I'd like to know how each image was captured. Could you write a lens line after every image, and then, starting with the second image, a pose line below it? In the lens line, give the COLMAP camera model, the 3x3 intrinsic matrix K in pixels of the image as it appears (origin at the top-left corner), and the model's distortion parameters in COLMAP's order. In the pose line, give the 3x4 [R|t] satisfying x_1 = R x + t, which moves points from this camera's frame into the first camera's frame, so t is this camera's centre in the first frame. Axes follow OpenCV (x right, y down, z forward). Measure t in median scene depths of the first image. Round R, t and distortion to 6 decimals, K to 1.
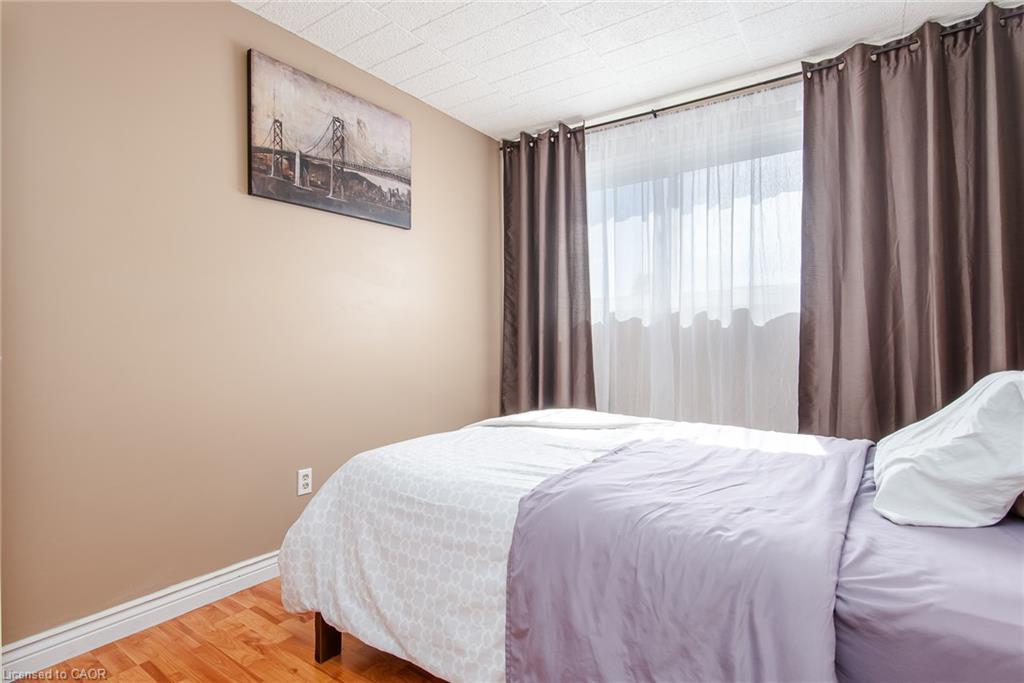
lens RADIAL K [[510.9, 0, 510.1], [0, 510.9, 341.1], [0, 0, 1]] dist [-0.007483, -0.000263]
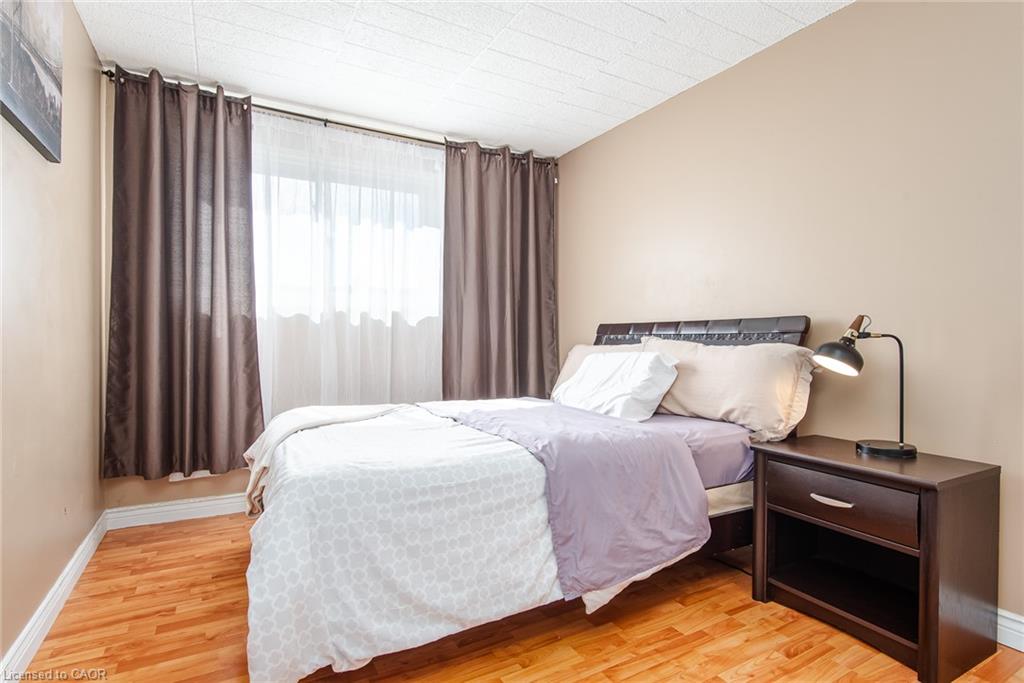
lens RADIAL K [[510.9, 0, 510.1], [0, 510.9, 341.1], [0, 0, 1]] dist [-0.007483, -0.000263]
pose [[0.434109, -0.001602, 0.900859, -0.636031], [-0.002848, 0.999991, 0.003150, 0.003877], [-0.900856, -0.003933, 0.434100, 0.246191]]
